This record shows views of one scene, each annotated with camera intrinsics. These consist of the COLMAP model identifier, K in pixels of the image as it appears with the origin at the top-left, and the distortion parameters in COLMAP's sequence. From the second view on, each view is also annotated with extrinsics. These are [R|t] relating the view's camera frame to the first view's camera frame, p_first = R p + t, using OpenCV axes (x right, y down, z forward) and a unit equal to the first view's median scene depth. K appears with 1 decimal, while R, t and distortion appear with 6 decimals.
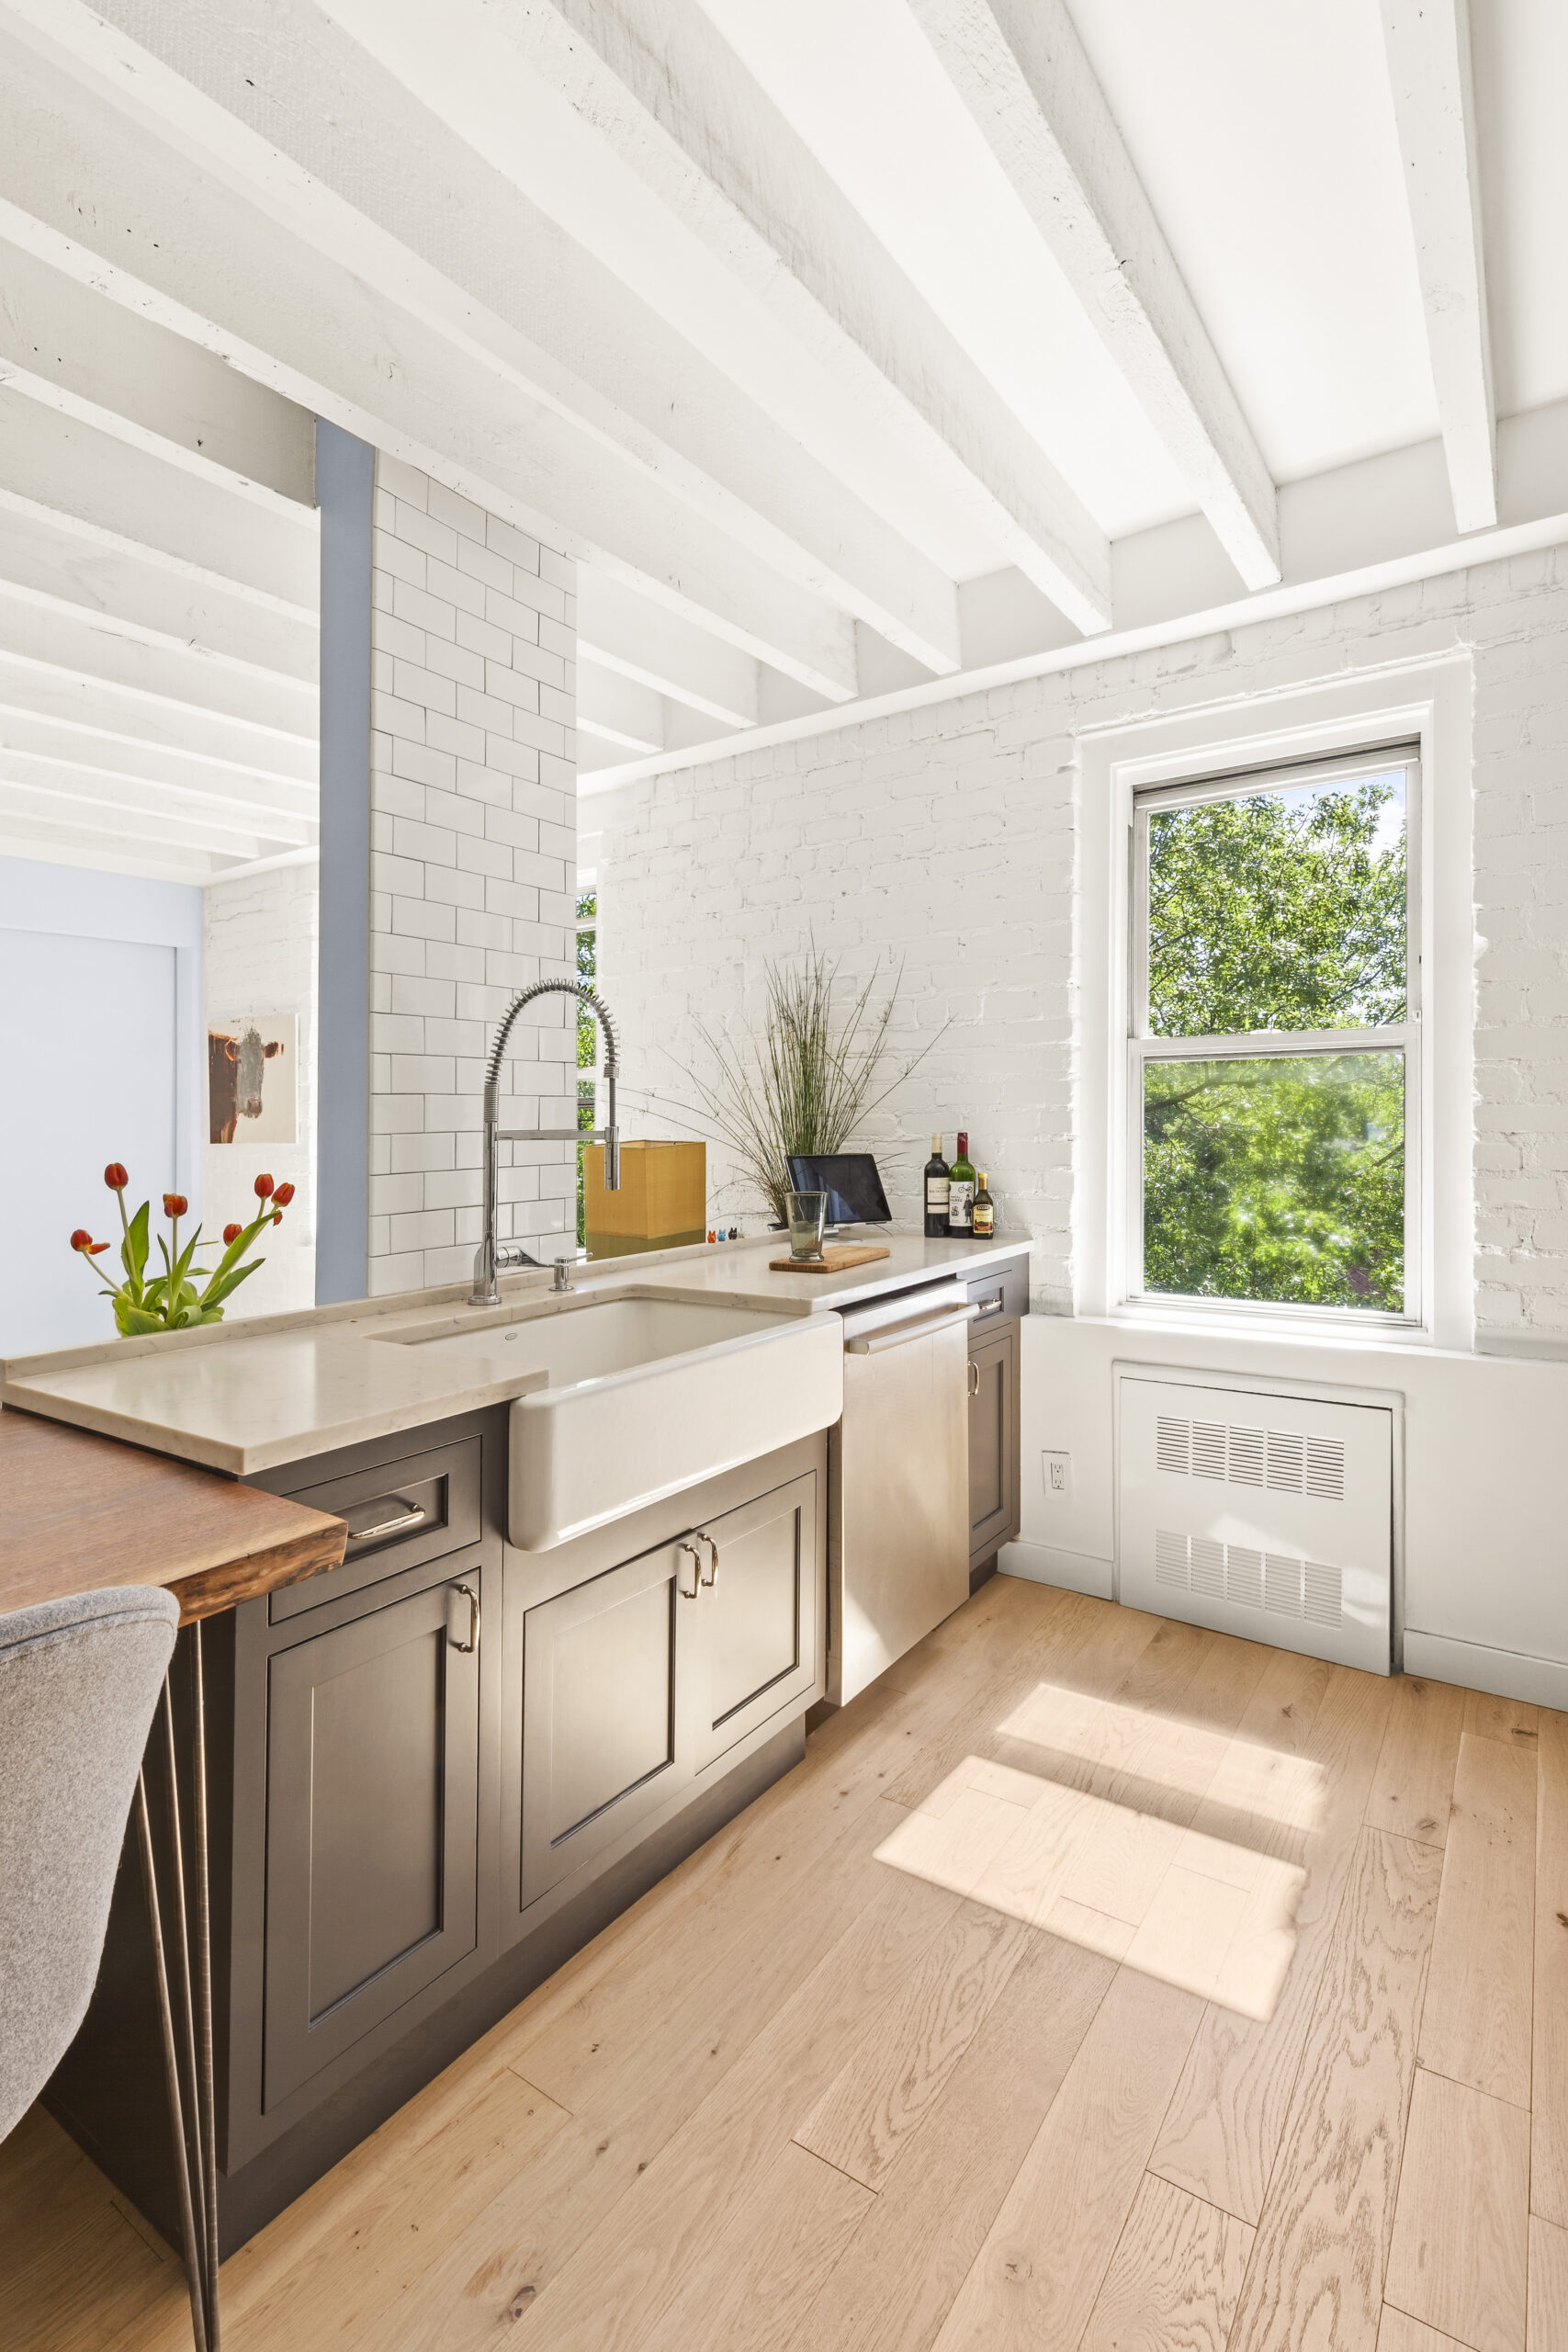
lens RADIAL K [[1081.4, 0, 837.9], [0, 1081.4, 1092.1], [0, 0, 1]] dist [0.001831, -0.002028]
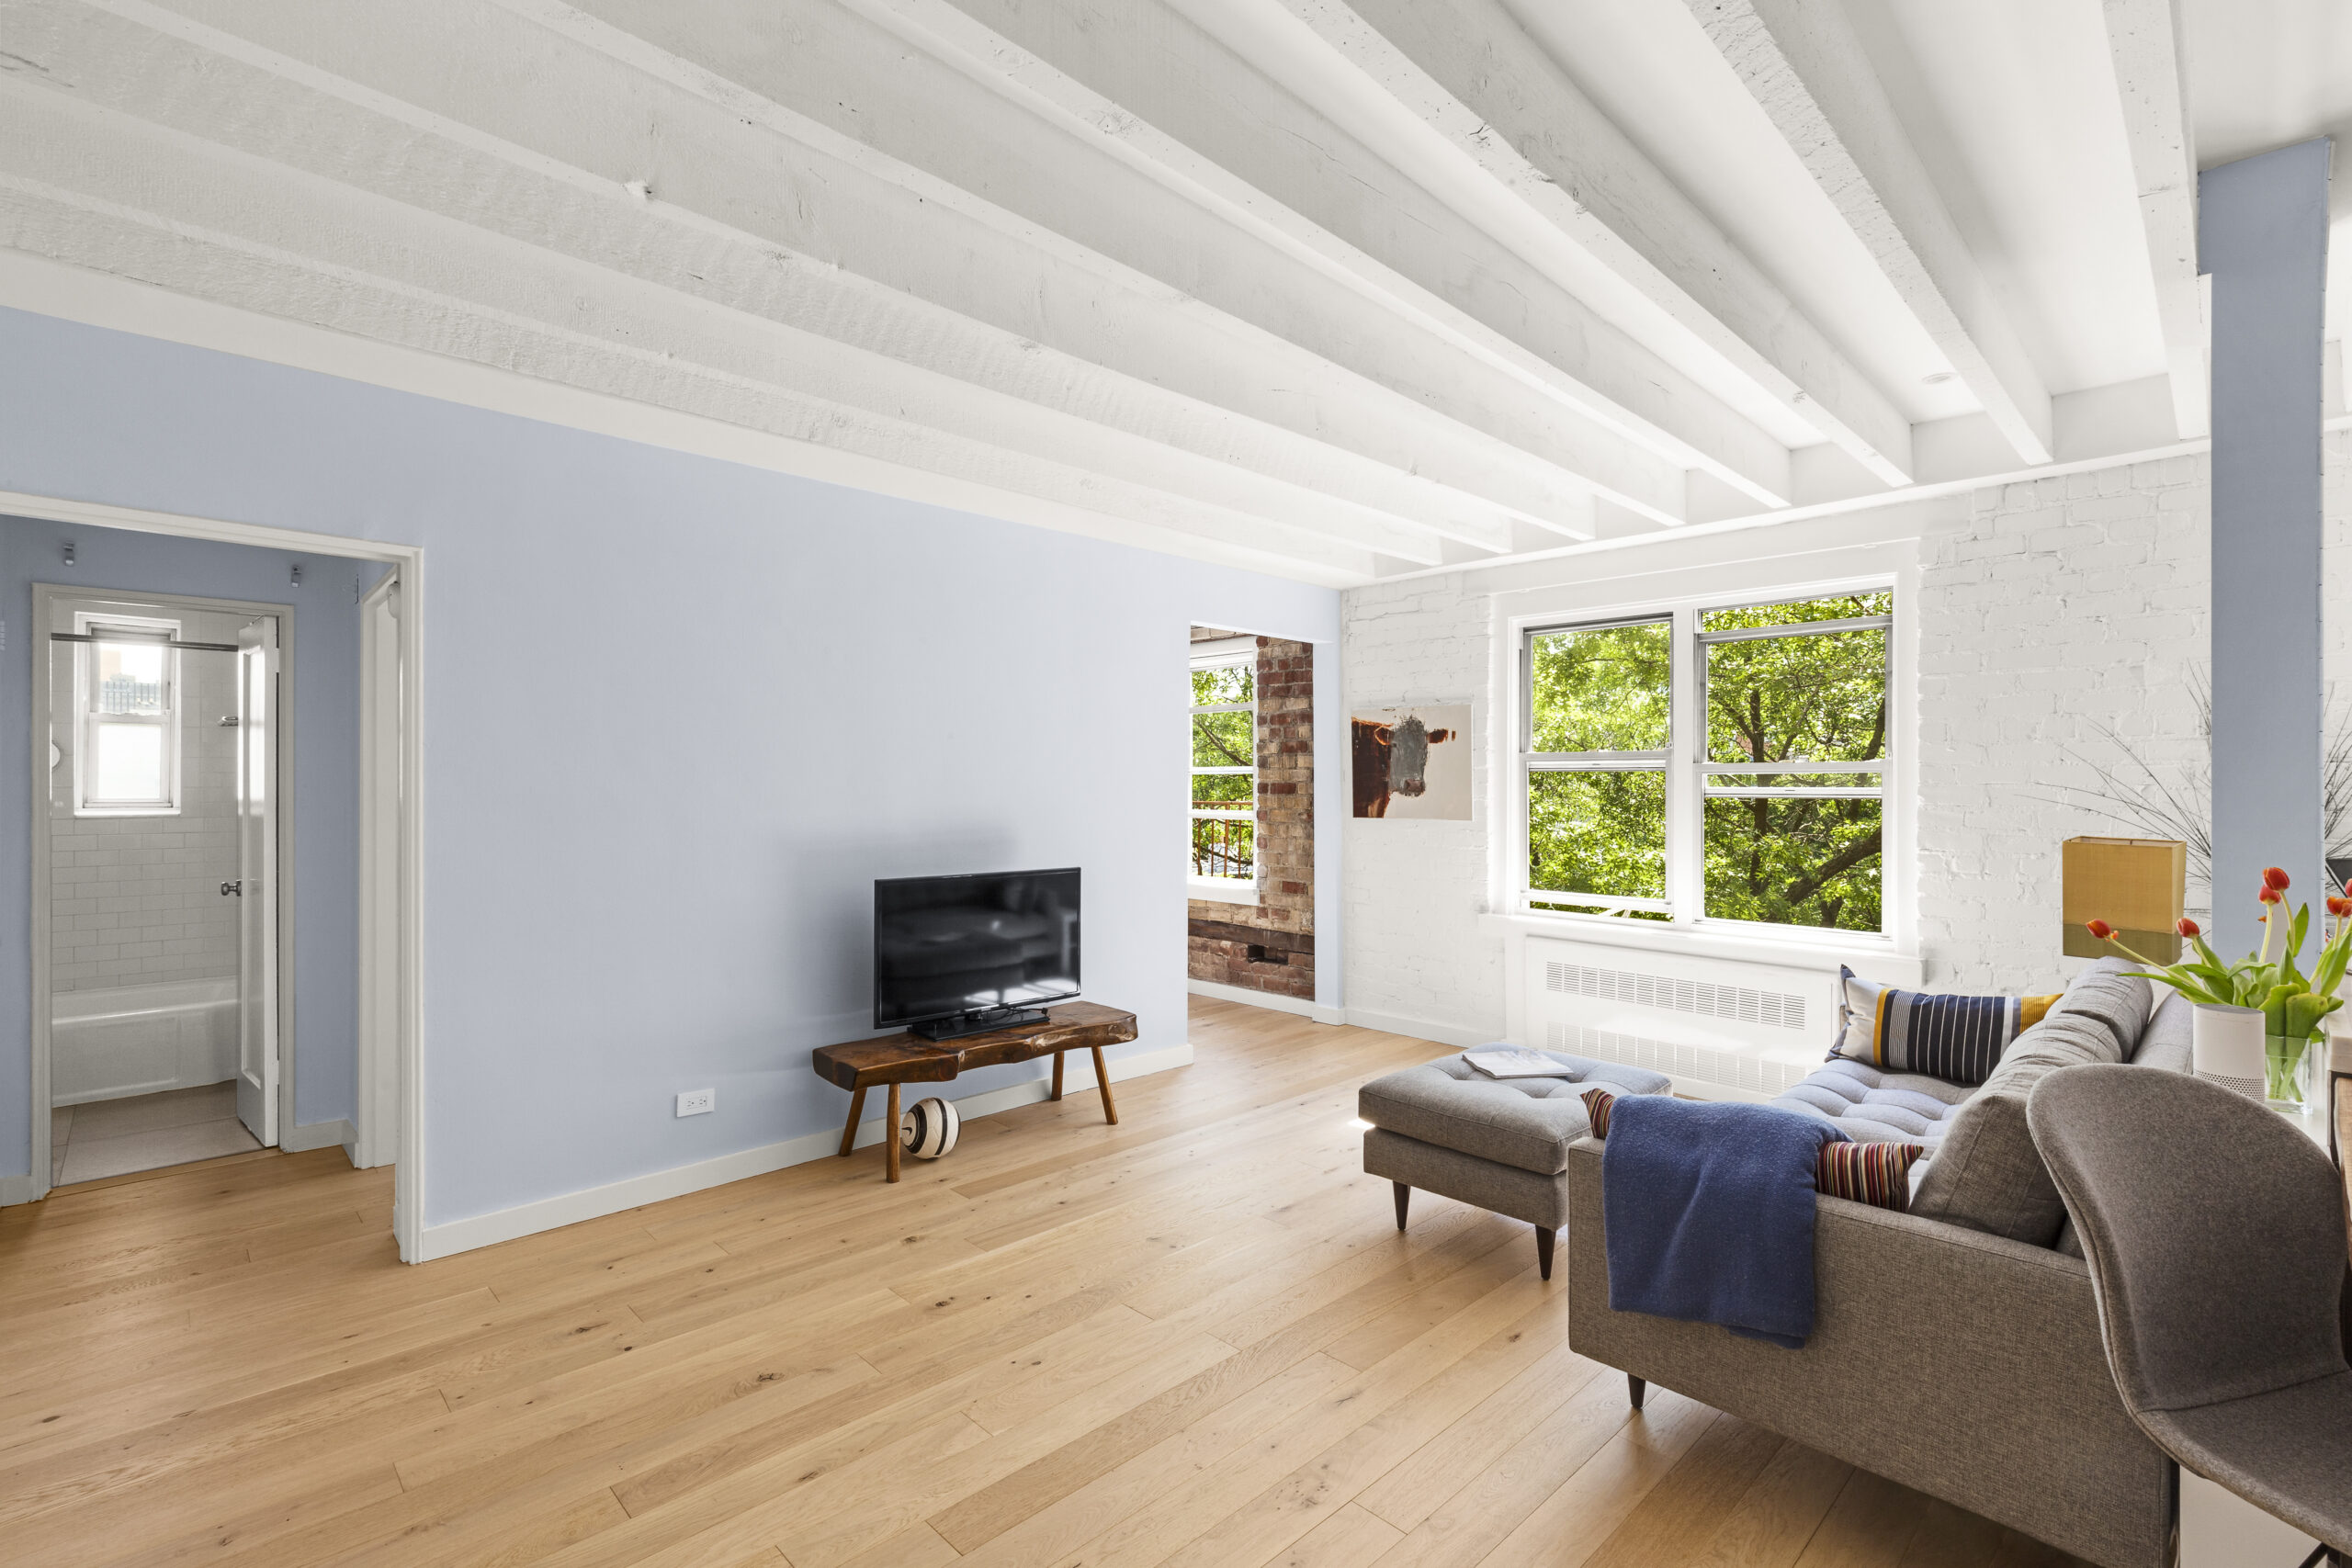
lens RADIAL K [[1081.4, 0, 1164.8], [0, 1081.4, 749.5], [0, 0, 1]] dist [0.001831, -0.002028]
pose [[0.974877, 0.010630, -0.222491, -1.040803], [-0.012353, 0.999904, -0.006352, -0.027470], [0.222402, 0.008941, 0.974914, -0.295149]]
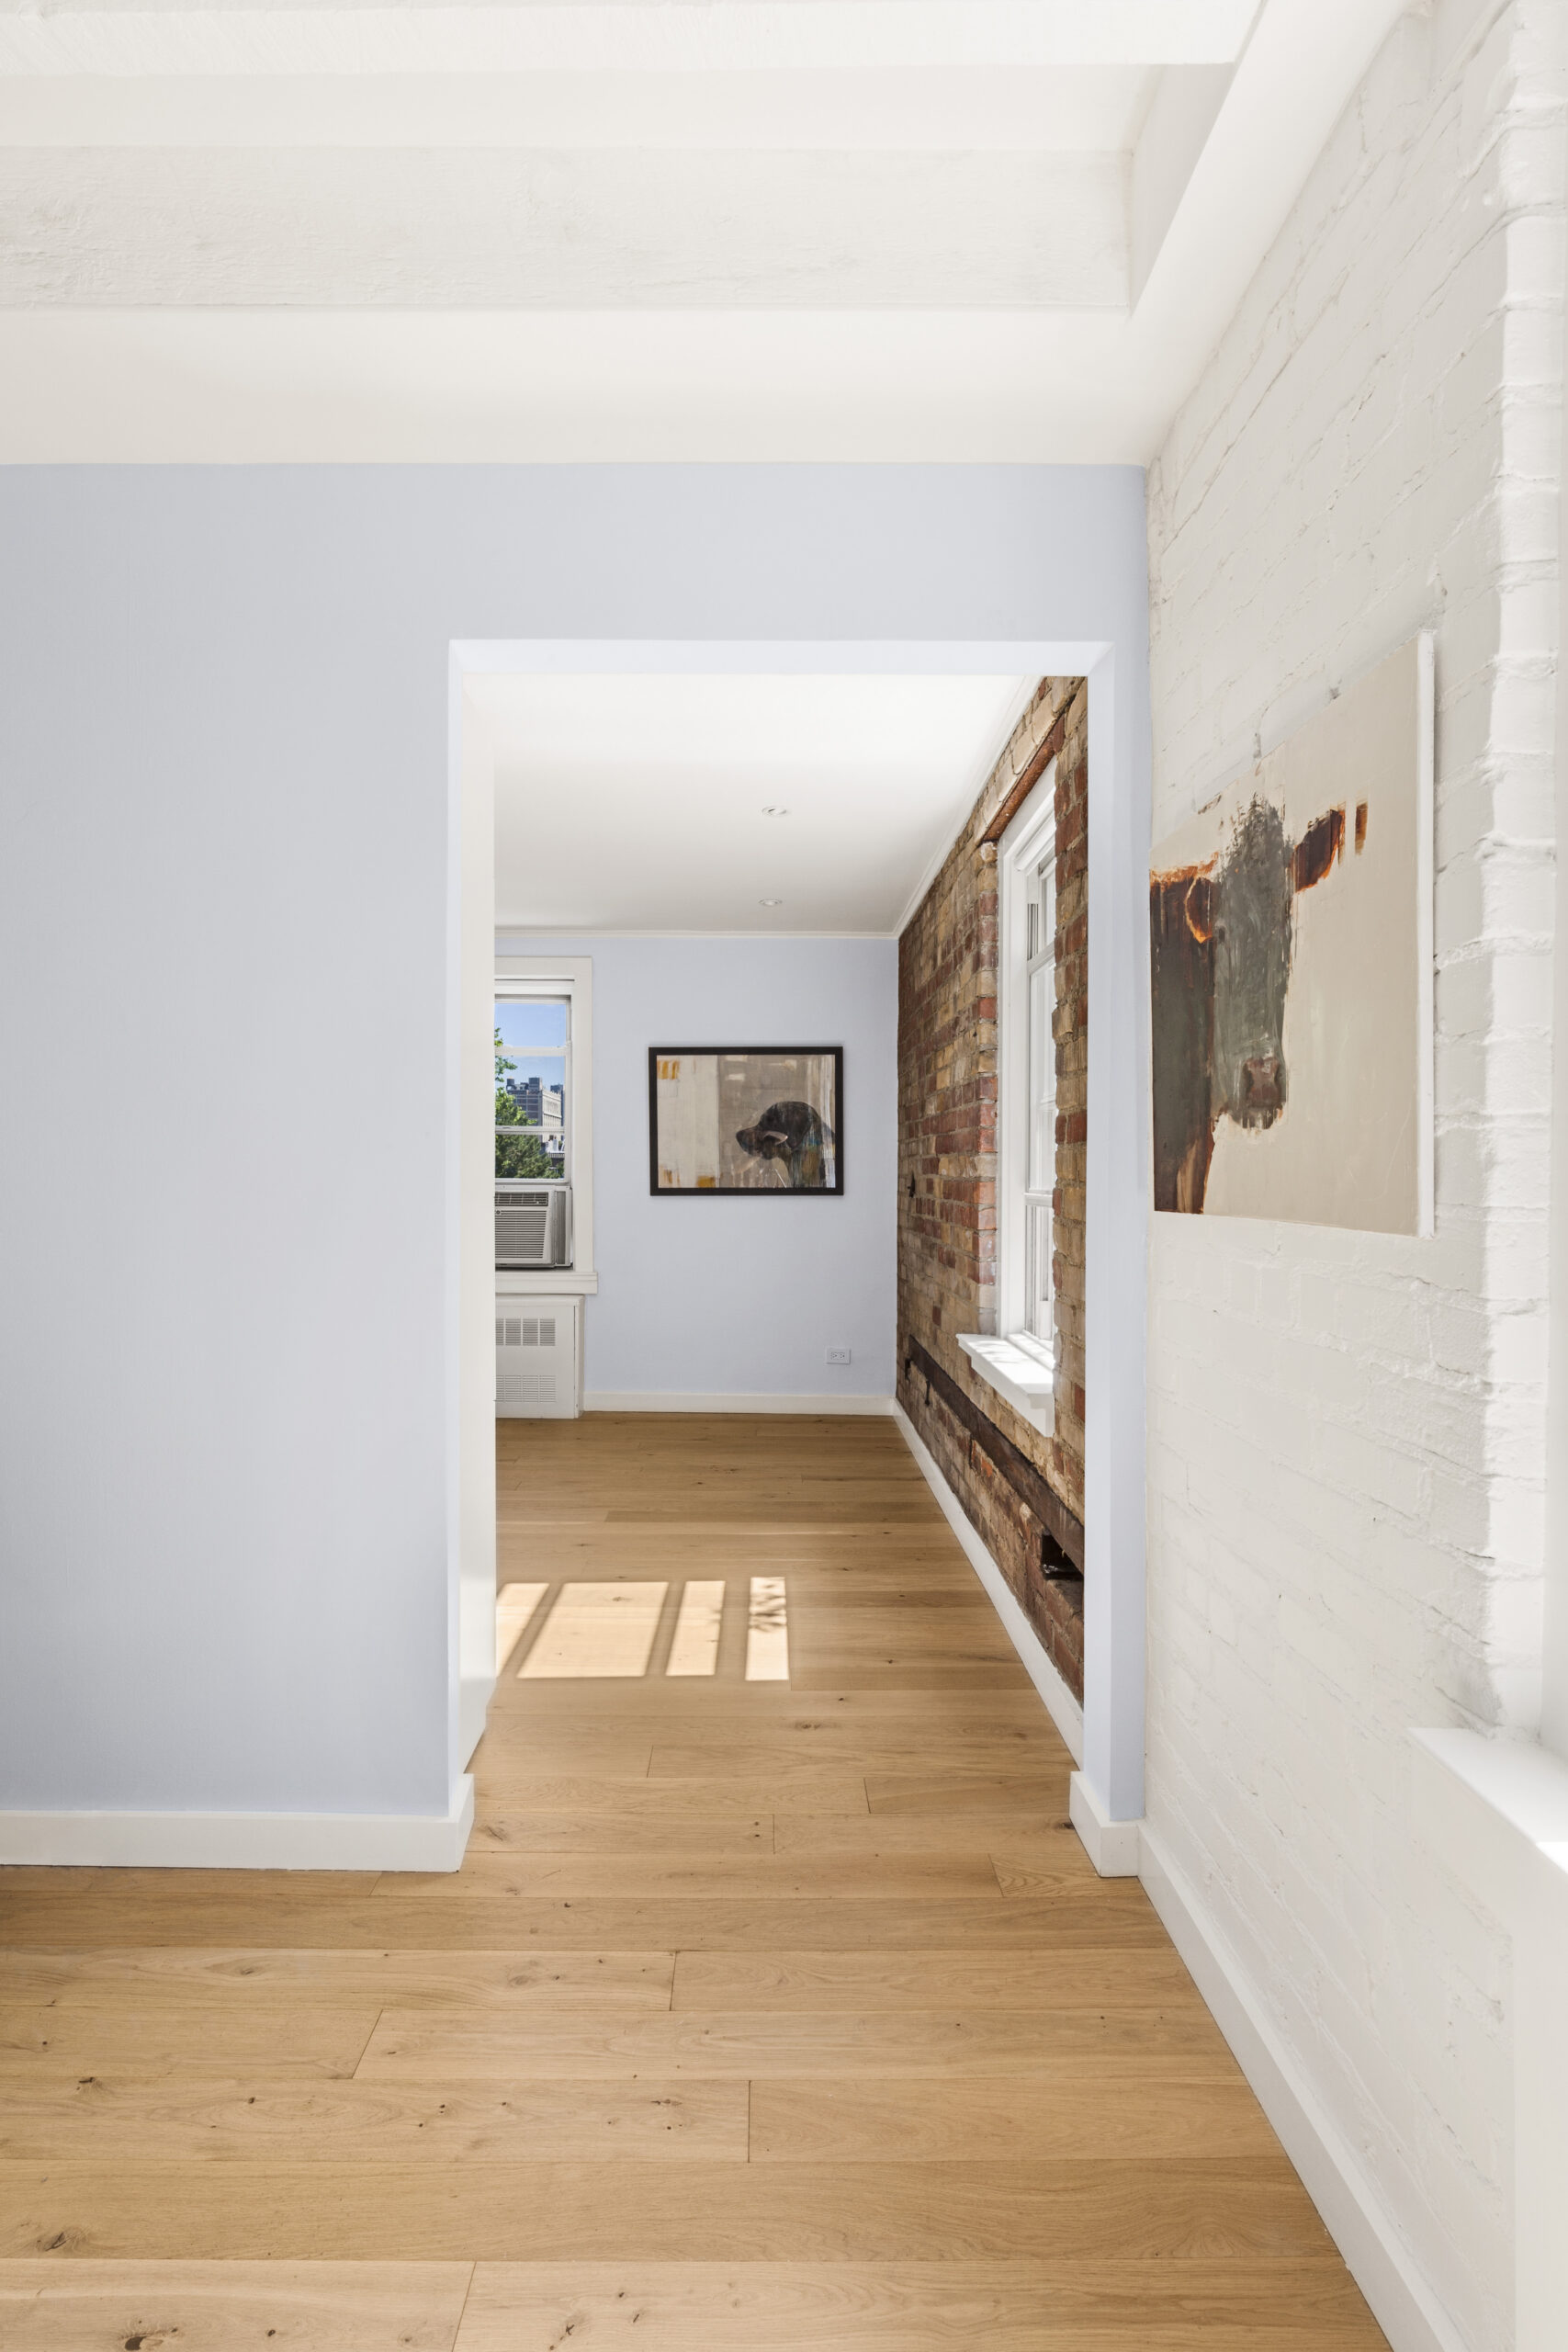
lens RADIAL K [[1086.1, 0, 782.4], [0, 1086.1, 1175.4], [0, 0, 1]] dist [-0.016107, -0.000036]
pose [[0.551803, 0.020214, -0.833730, -0.725599], [0.010213, 0.999467, 0.030992, 0.050359], [0.833912, -0.025616, 0.551303, 1.435221]]
